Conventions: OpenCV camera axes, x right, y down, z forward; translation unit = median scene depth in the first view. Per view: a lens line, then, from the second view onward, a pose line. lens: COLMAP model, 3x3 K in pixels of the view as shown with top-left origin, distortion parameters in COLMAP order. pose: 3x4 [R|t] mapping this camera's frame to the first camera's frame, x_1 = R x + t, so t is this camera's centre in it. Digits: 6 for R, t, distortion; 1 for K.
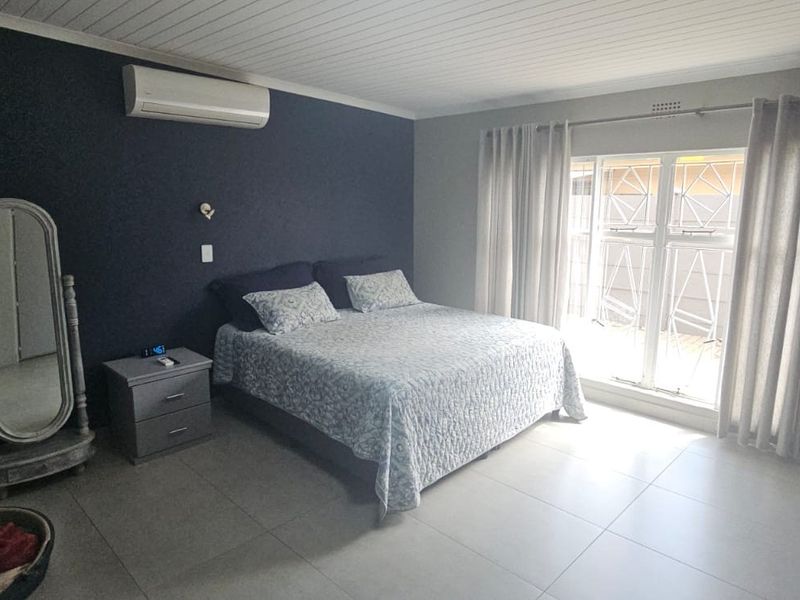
lens RADIAL K [[533.1, 0, 404.3], [0, 533.1, 295.0], [0, 0, 1]] dist [0.002449, 0.002257]
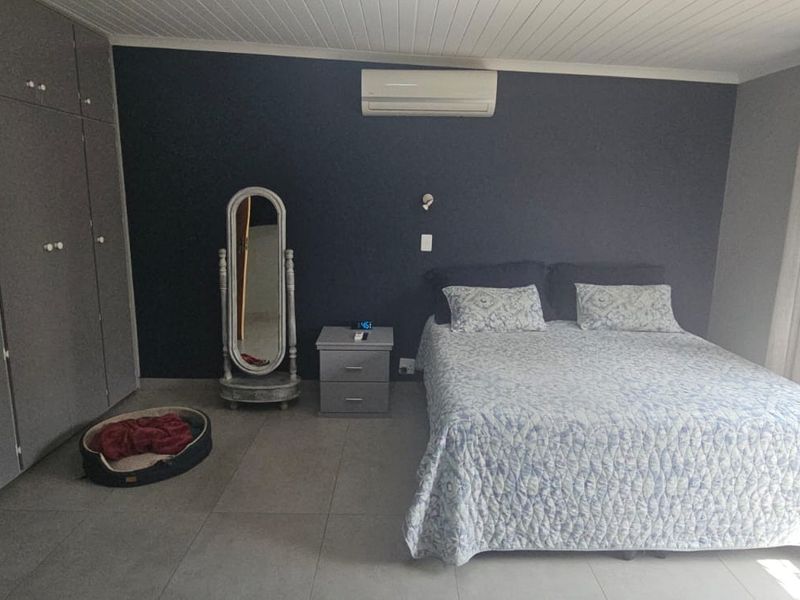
lens RADIAL K [[533.1, 0, 404.3], [0, 533.1, 295.0], [0, 0, 1]] dist [0.002449, 0.002257]
pose [[0.703732, 0.142190, -0.696091, 0.410530], [-0.139774, 0.988329, 0.060577, -0.042420], [0.696581, 0.054666, 0.715393, 0.292048]]
